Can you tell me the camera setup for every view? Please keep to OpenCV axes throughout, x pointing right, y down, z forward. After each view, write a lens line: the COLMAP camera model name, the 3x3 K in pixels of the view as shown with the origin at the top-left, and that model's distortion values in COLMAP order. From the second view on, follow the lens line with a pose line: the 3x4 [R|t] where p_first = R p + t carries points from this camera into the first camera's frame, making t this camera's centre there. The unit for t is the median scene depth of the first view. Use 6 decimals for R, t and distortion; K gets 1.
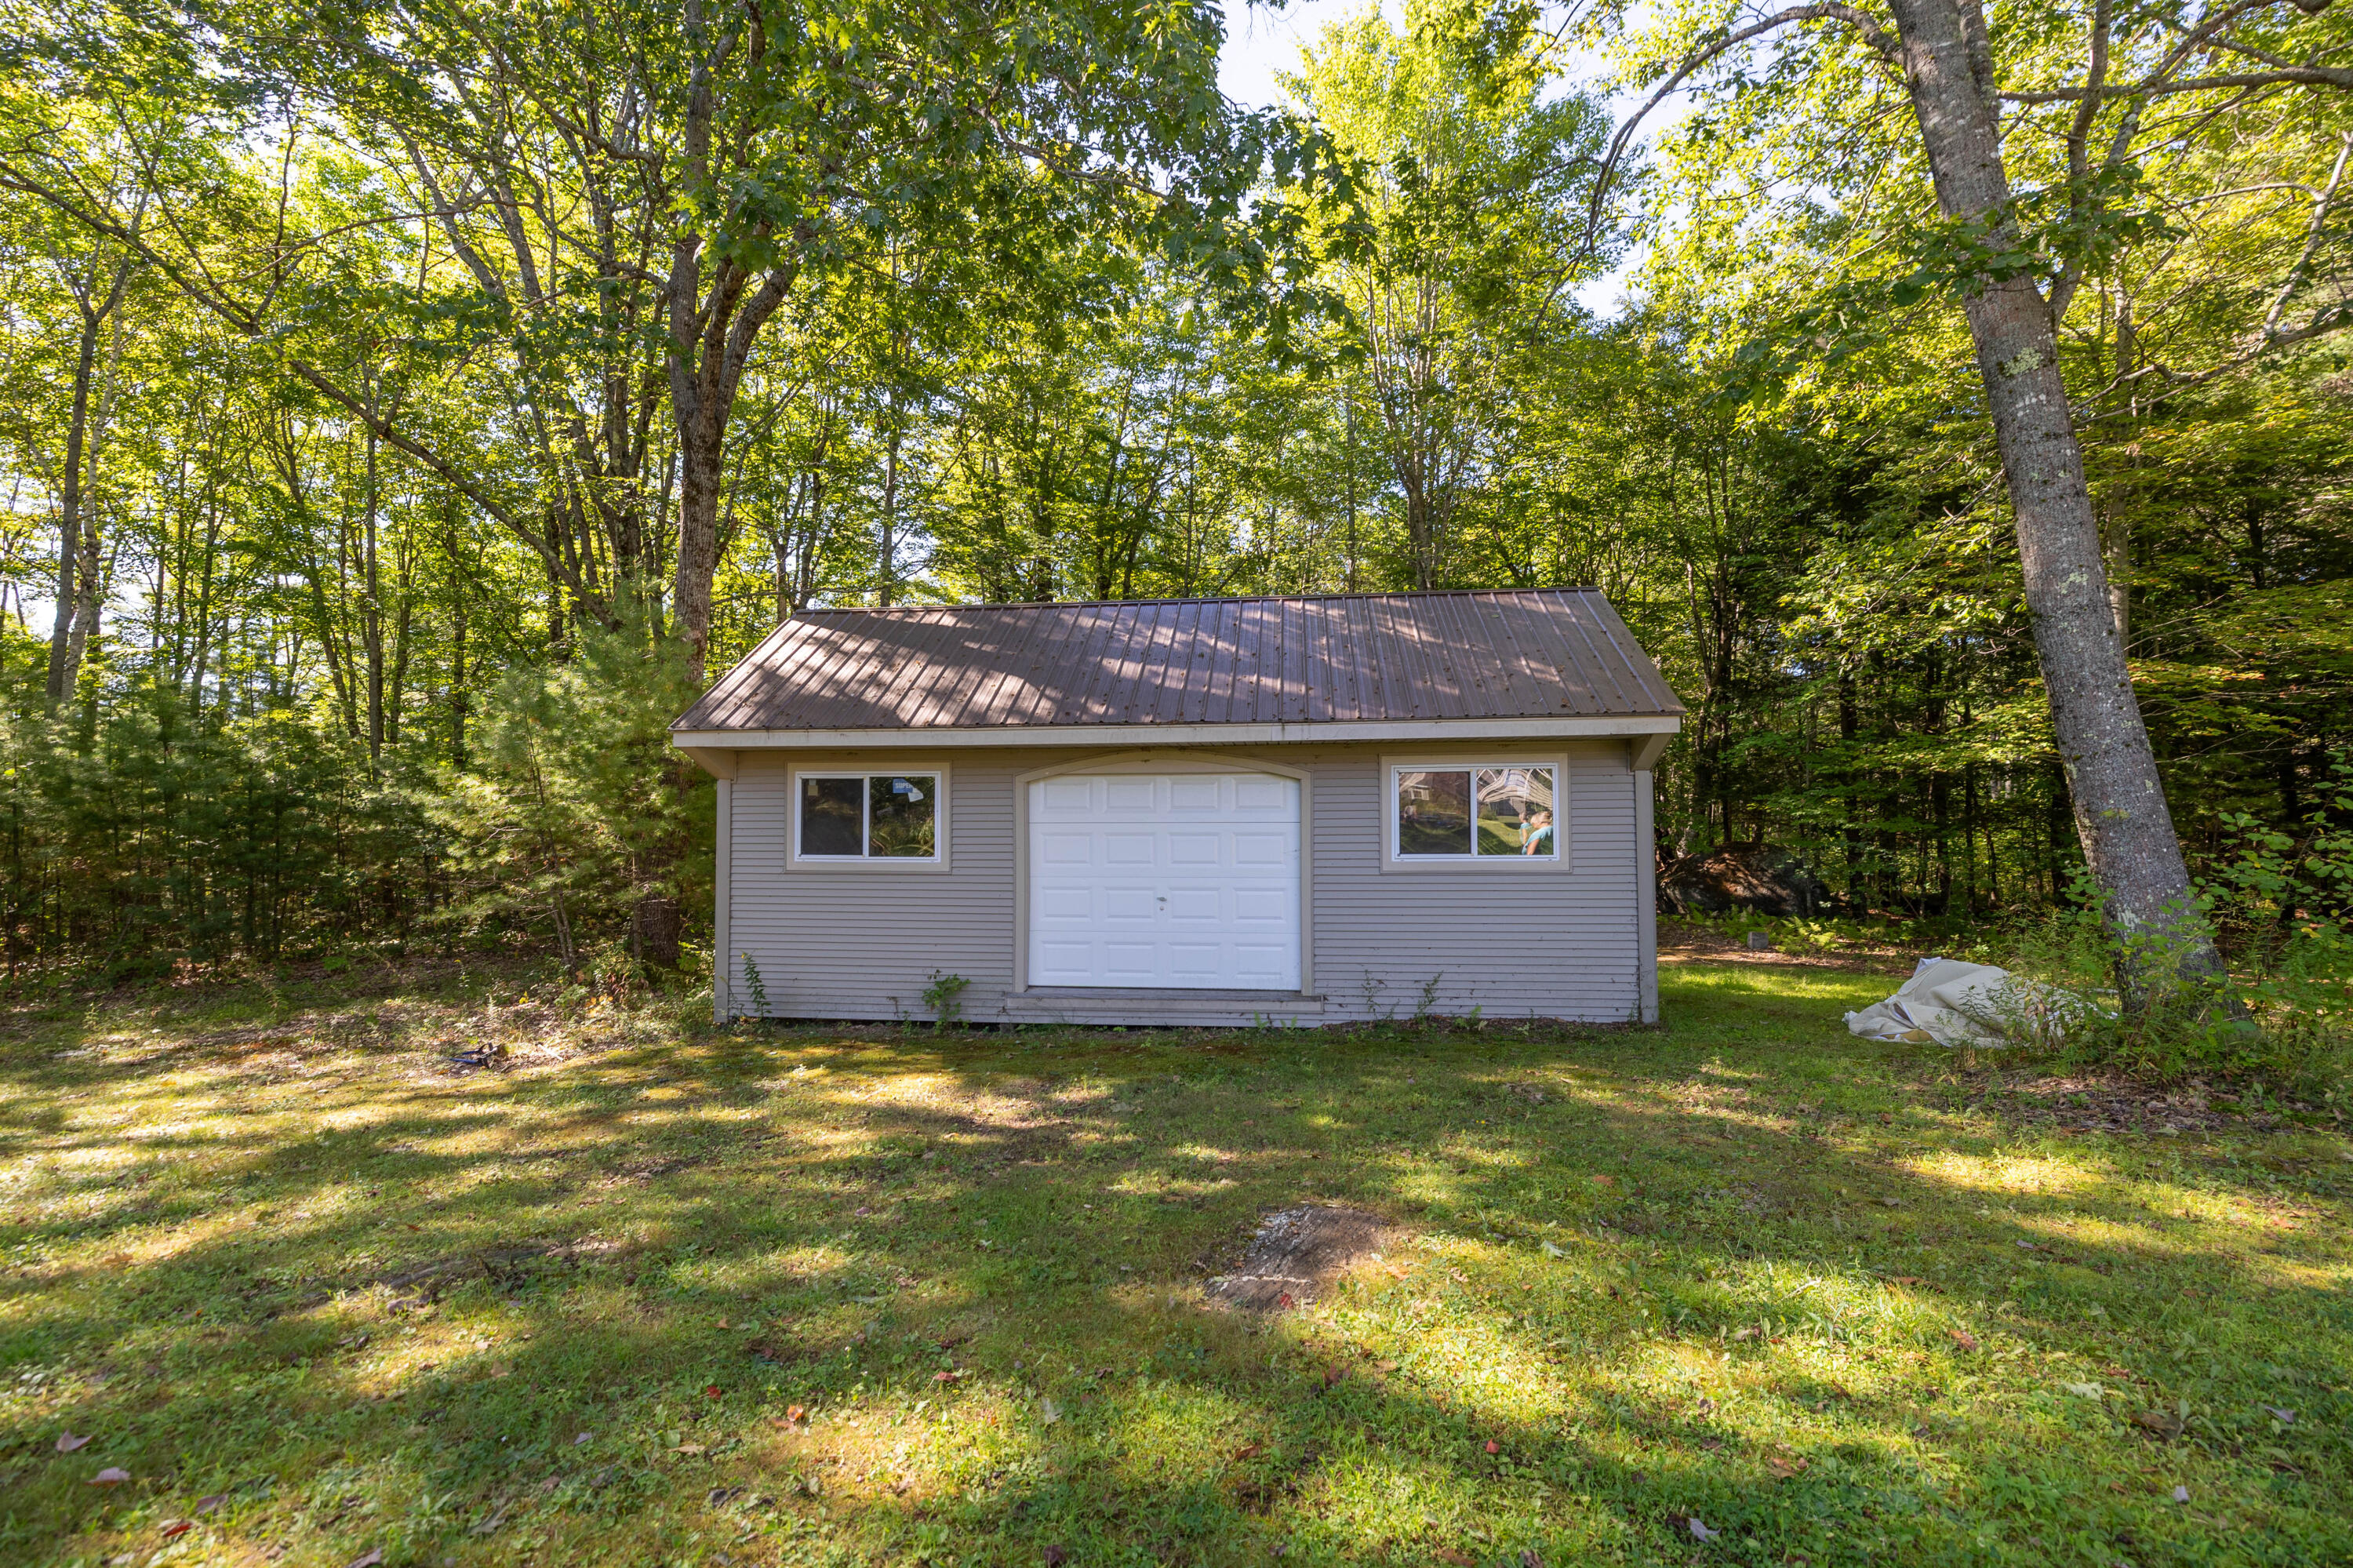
lens RADIAL K [[997.1, 0, 1177.2], [0, 997.1, 779.1], [0, 0, 1]] dist [0.001113, -0.000137]
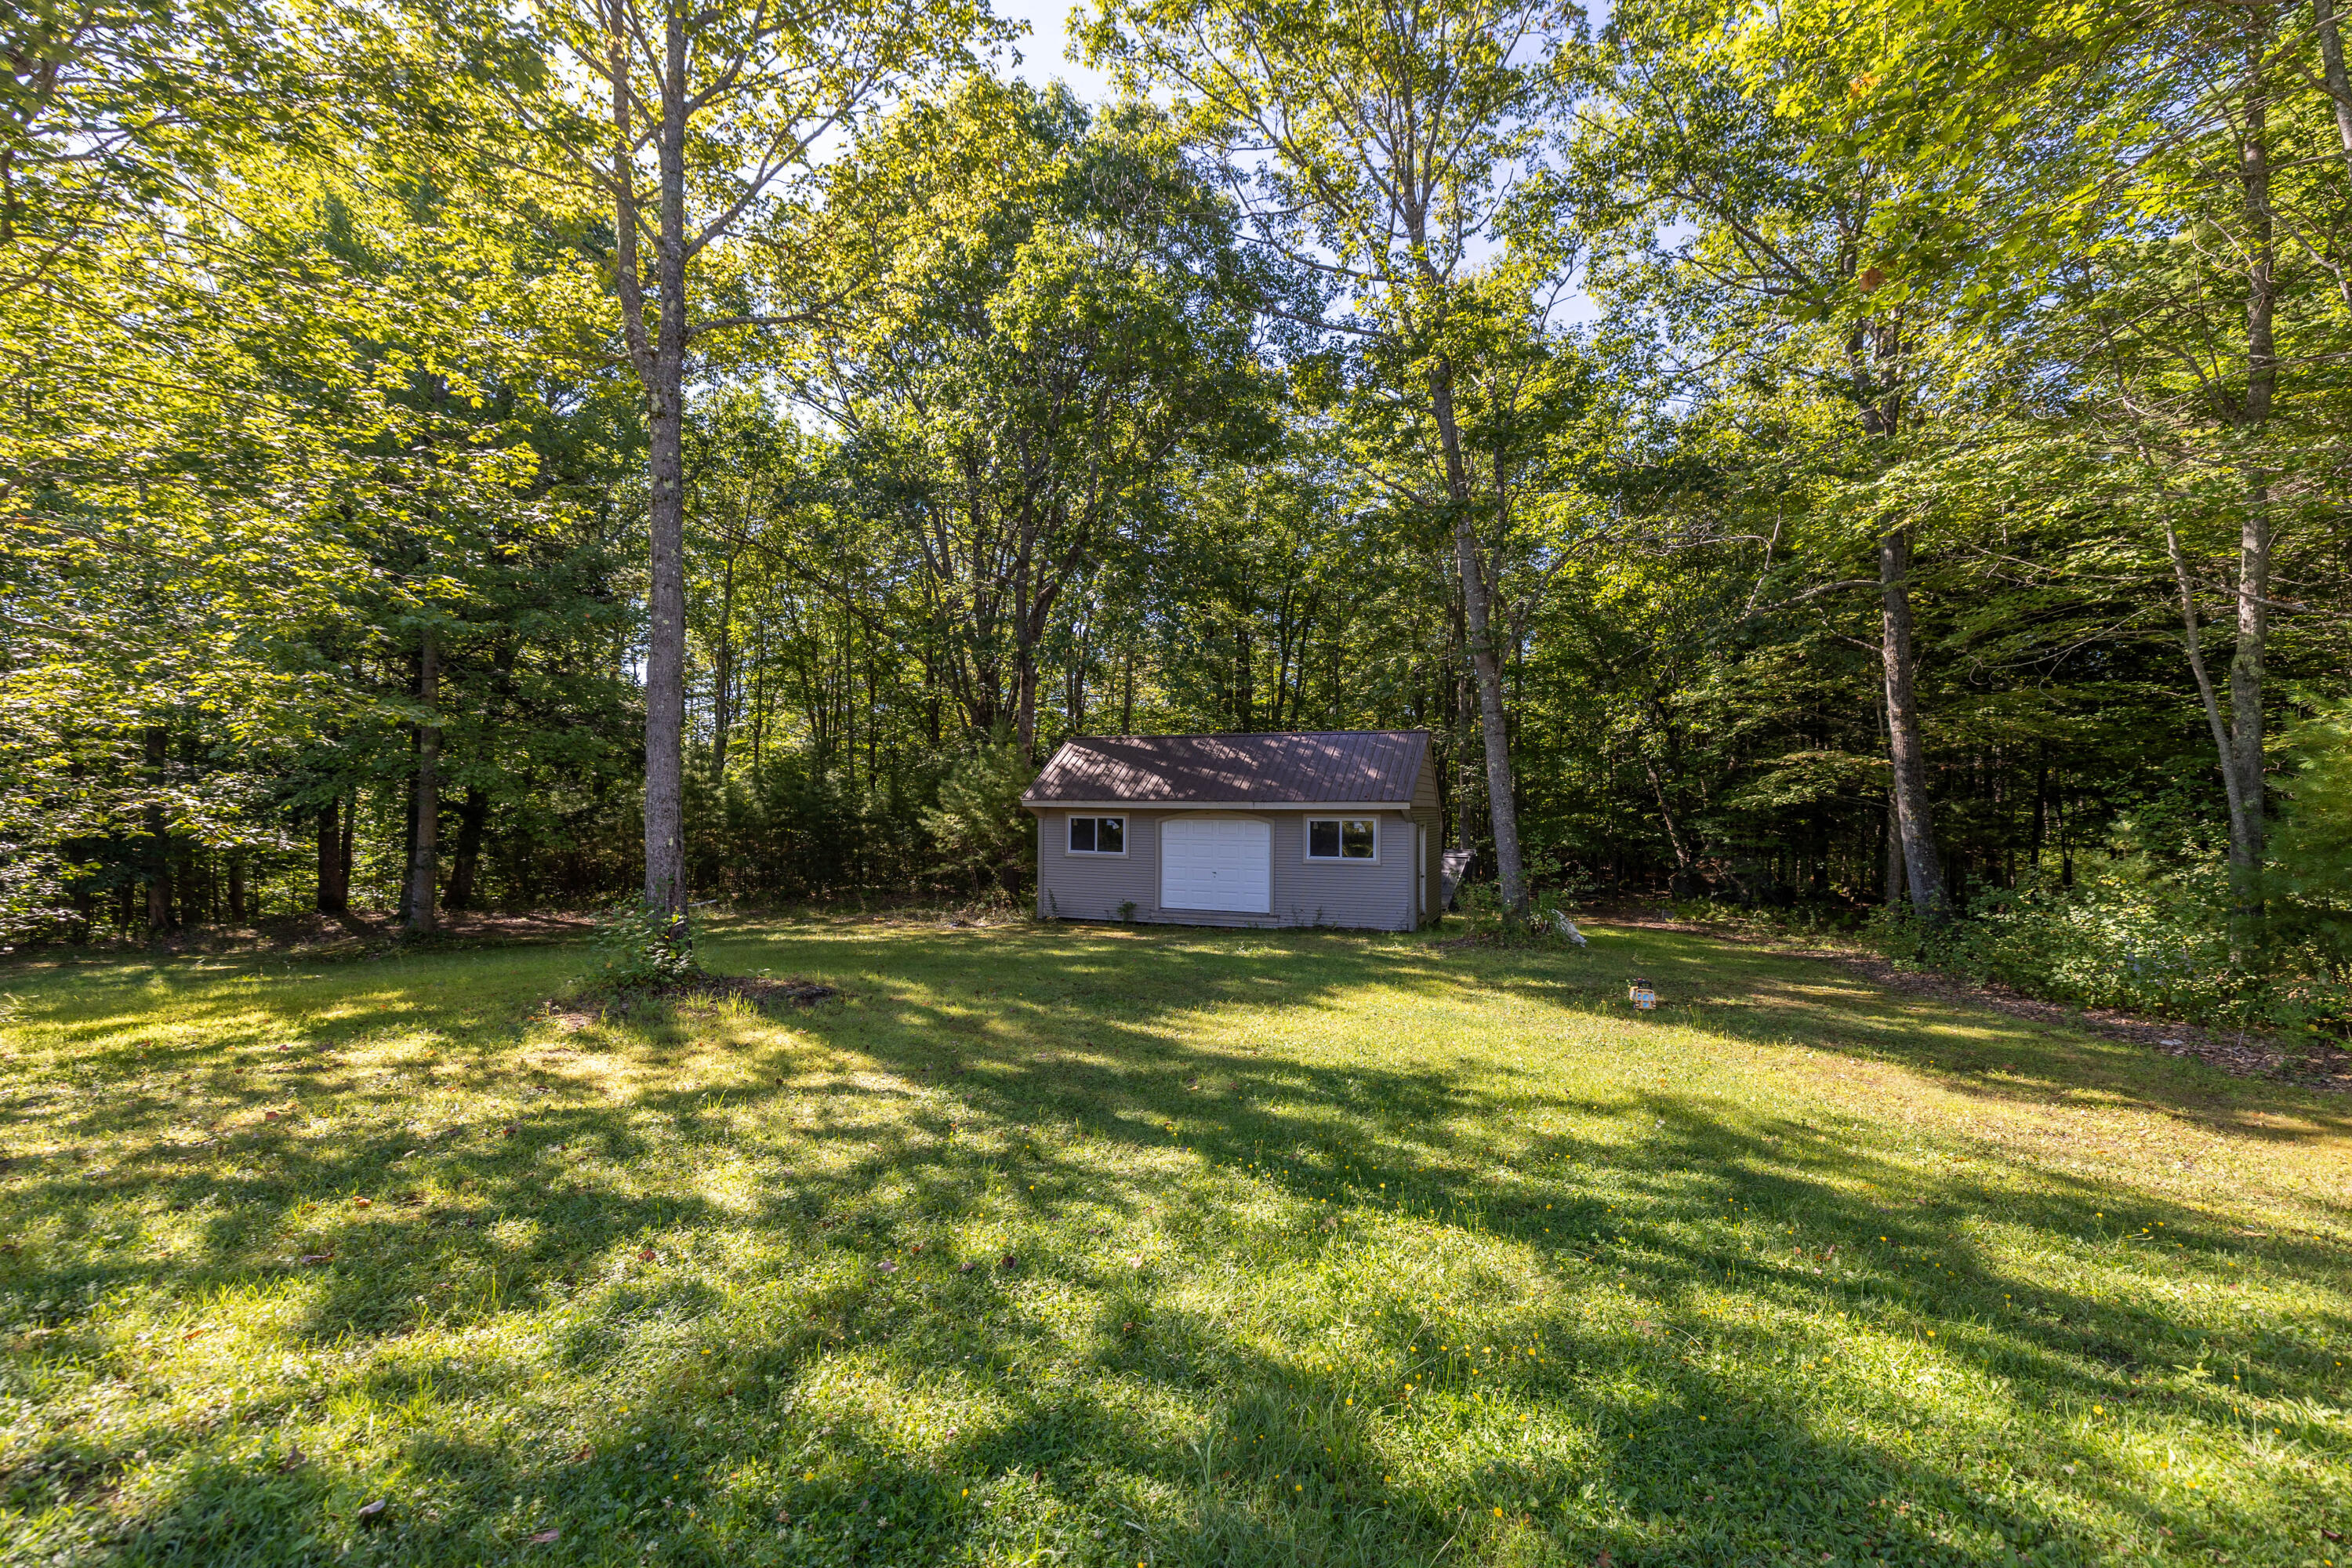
lens RADIAL K [[996.6, 0, 1174.5], [0, 996.6, 784.0], [0, 0, 1]] dist [0.001113, -0.000137]
pose [[0.959018, 0.003280, -0.283325, 0.518707], [-0.001202, 0.999971, 0.007508, -0.095063], [0.283342, -0.006860, 0.958994, -1.197385]]
